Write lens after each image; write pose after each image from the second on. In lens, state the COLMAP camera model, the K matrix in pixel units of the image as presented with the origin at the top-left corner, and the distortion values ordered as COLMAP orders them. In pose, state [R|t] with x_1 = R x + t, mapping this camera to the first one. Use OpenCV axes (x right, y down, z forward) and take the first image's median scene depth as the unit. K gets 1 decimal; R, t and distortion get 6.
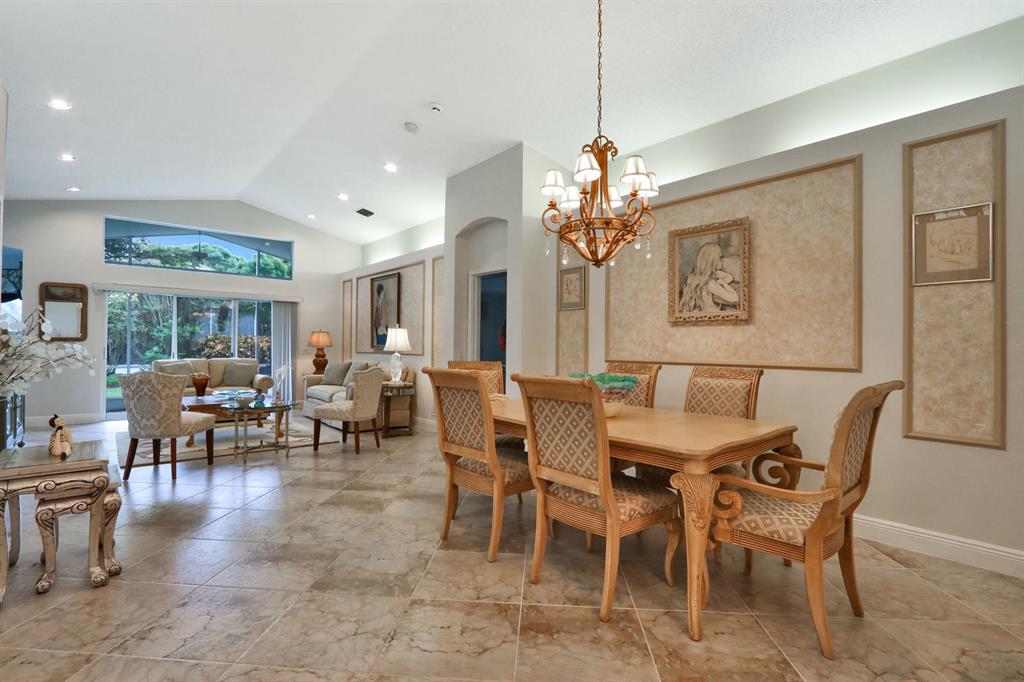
lens RADIAL K [[479.3, 0, 512.1], [0, 479.3, 344.1], [0, 0, 1]] dist [-0.002155, 0.000208]
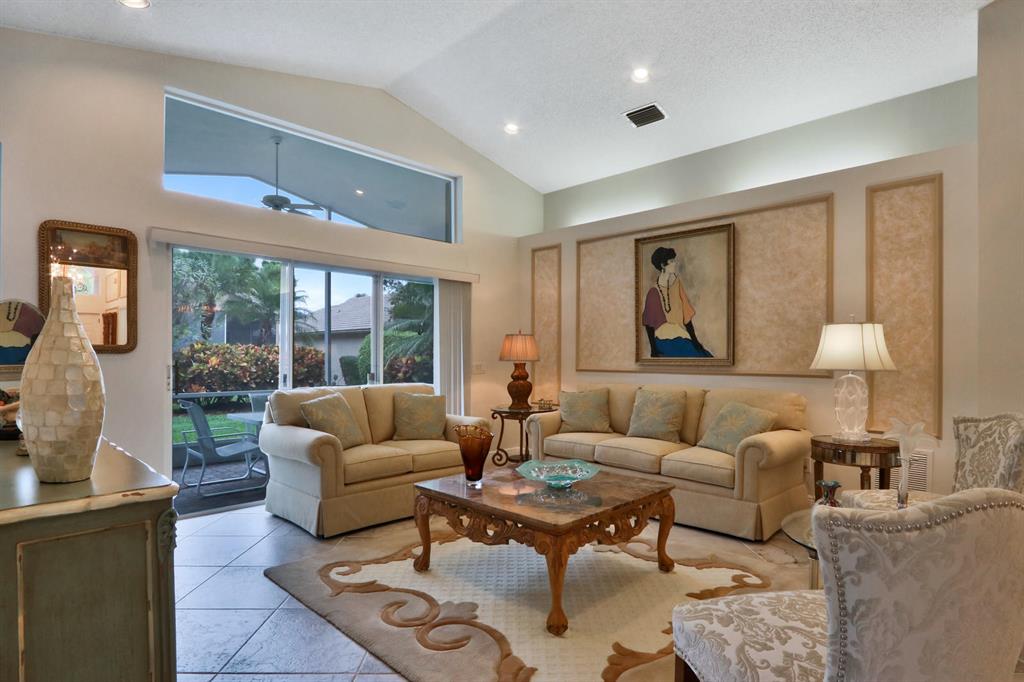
lens RADIAL K [[530.9, 0, 511.3], [0, 530.9, 348.5], [0, 0, 1]] dist [-0.015060, 0.000707]
pose [[0.996331, -0.002554, 0.085543, -0.501177], [0.003418, 0.999945, -0.009962, -0.003461], [-0.085512, 0.010218, 0.996285, 0.408128]]
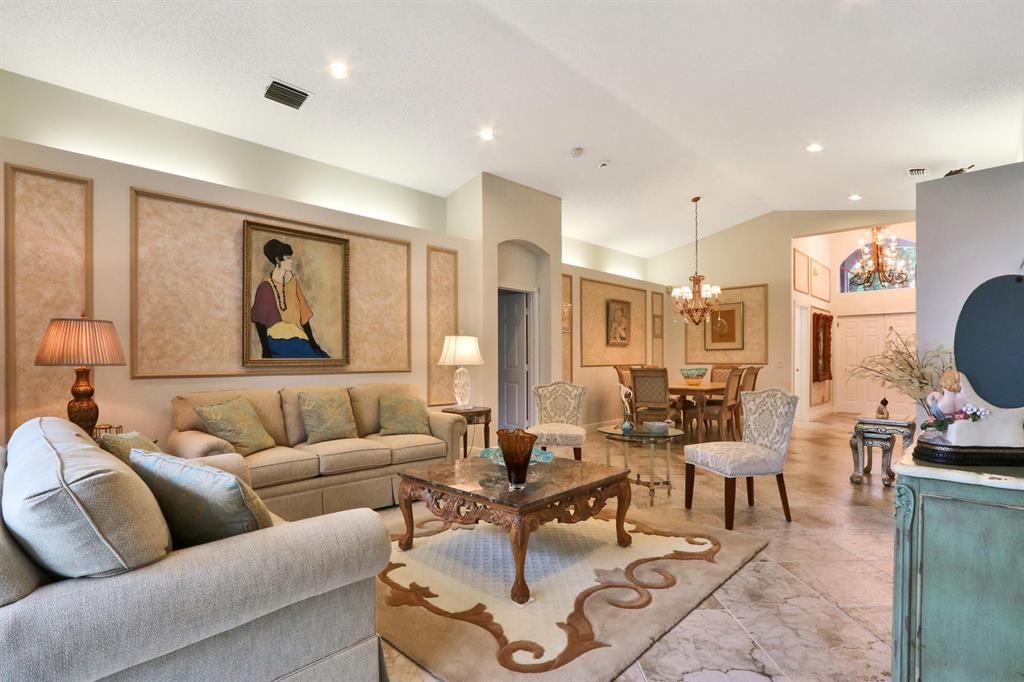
lens RADIAL K [[479.3, 0, 510.6], [0, 479.3, 355.9], [0, 0, 1]] dist [-0.002155, 0.000208]
pose [[-0.074756, -0.010289, 0.997149, -0.807514], [-0.007421, 0.999925, 0.009761, -0.008015], [-0.997174, -0.006670, -0.074827, 0.787560]]
